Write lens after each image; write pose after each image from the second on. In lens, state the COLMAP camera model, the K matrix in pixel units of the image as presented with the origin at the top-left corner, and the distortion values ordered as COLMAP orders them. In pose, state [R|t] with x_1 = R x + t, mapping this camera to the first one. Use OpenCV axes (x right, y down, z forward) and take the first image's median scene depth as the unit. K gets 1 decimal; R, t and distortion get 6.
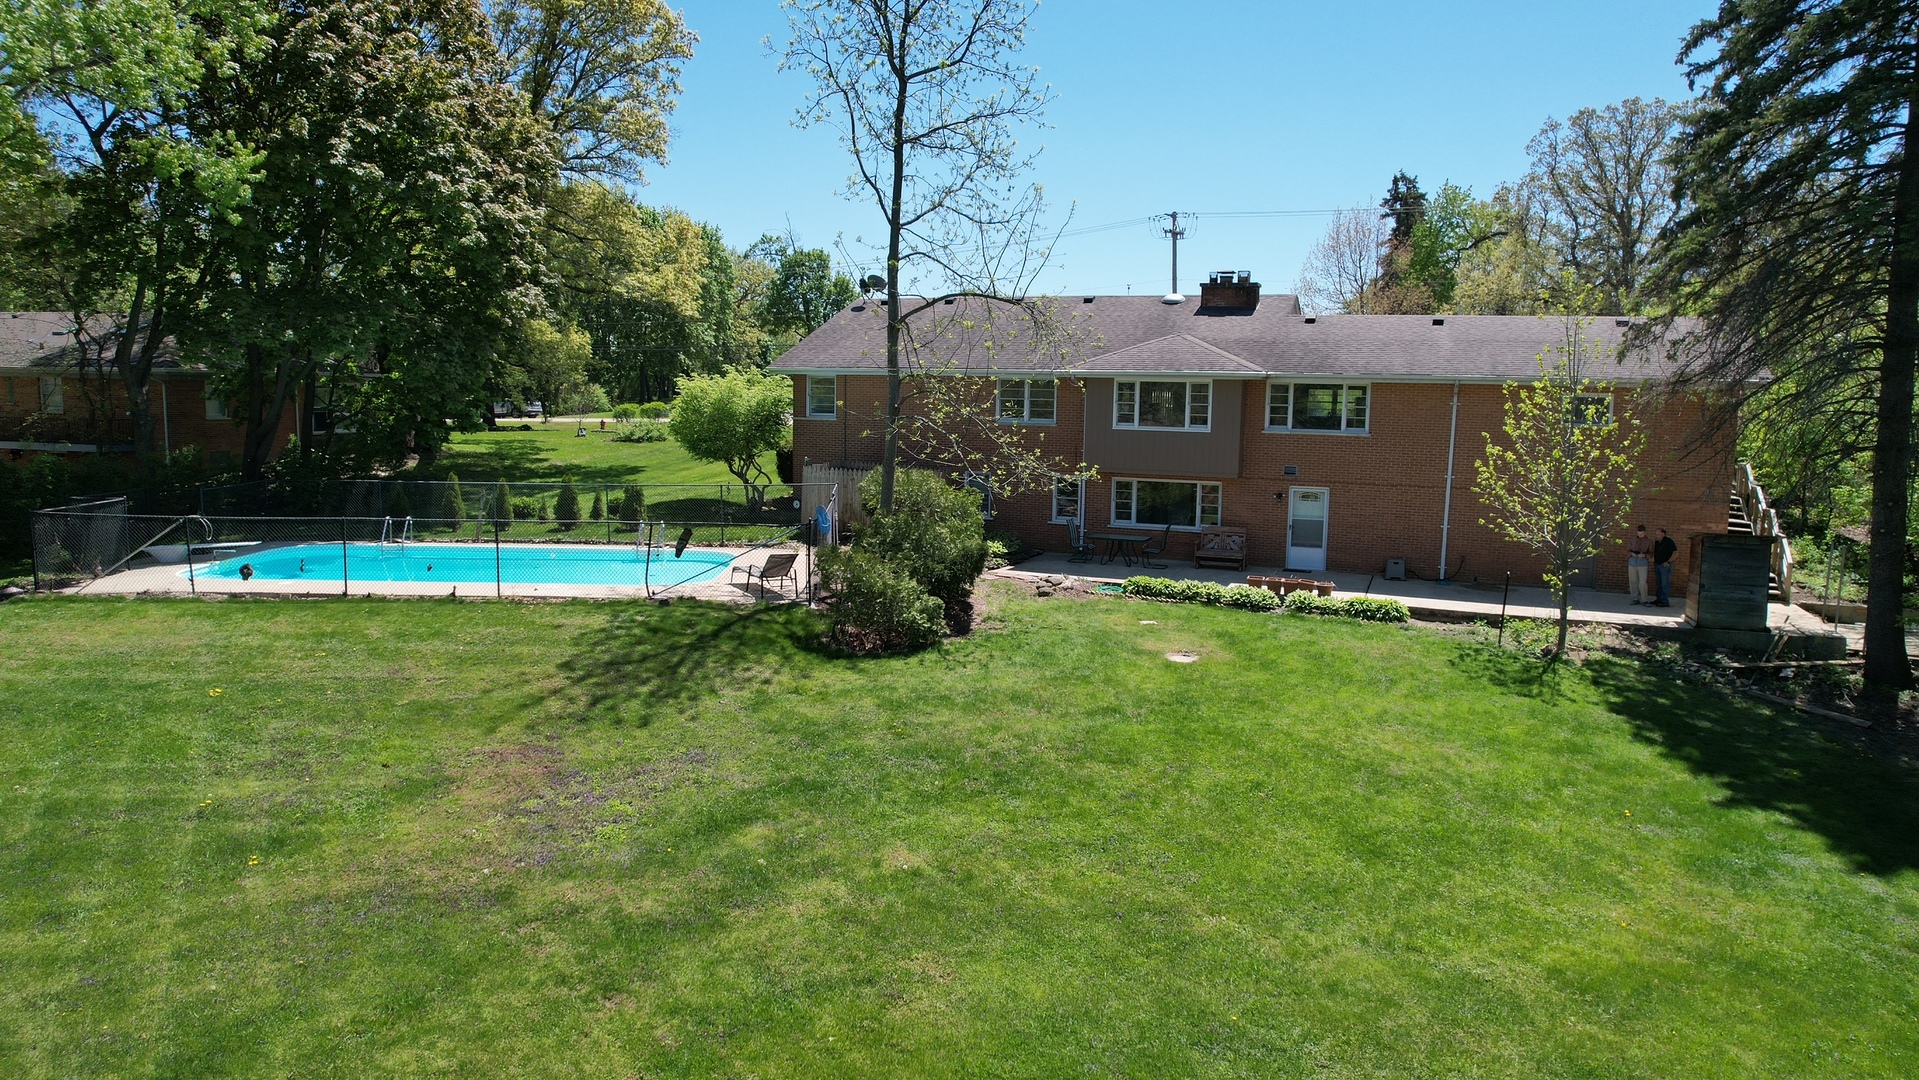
lens RADIAL K [[1248.5, 0, 956.2], [0, 1248.5, 541.2], [0, 0, 1]] dist [-0.041557, 0.002053]
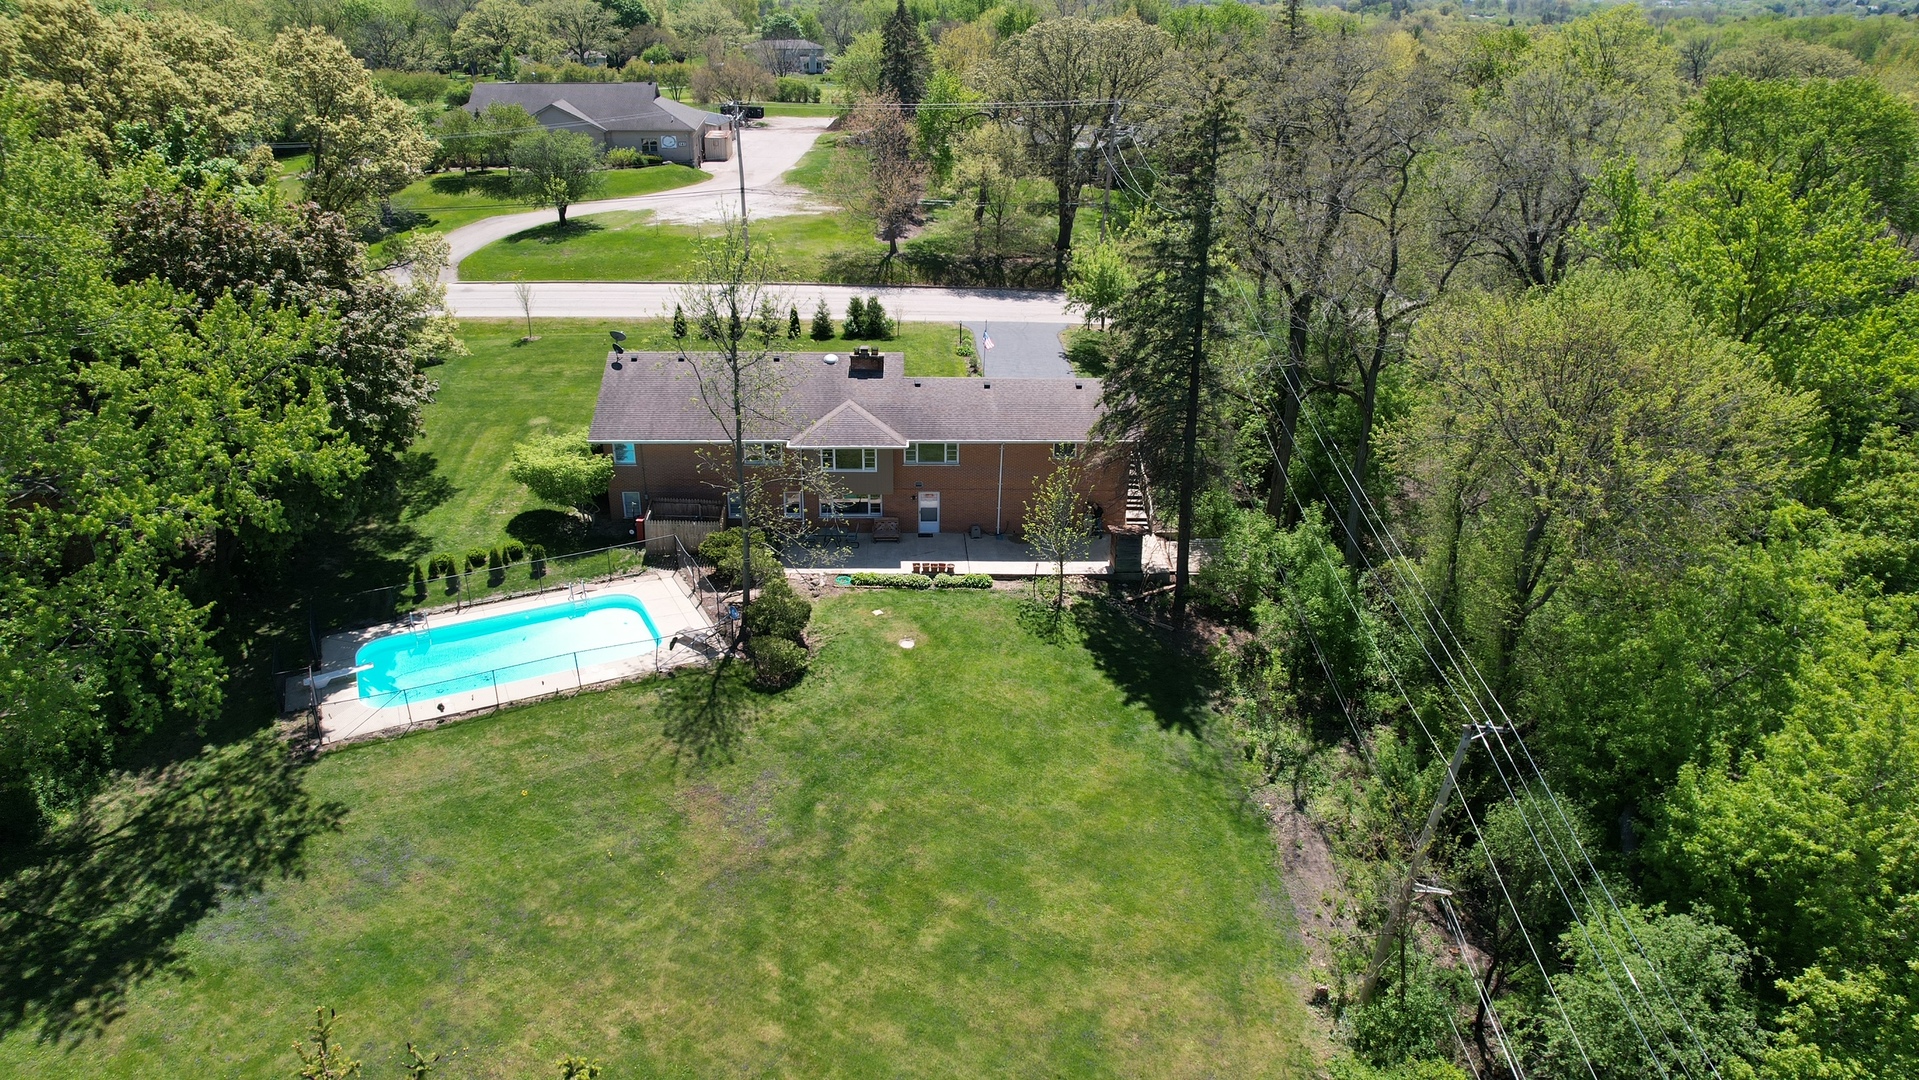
lens RADIAL K [[1248.5, 0, 960.1], [0, 1248.5, 539.1], [0, 0, 1]] dist [-0.041557, 0.002053]
pose [[0.910146, -0.176656, 0.374736, -0.574310], [0.051790, 0.945950, 0.320150, -0.855291], [-0.411038, -0.271976, 0.870102, -0.980165]]
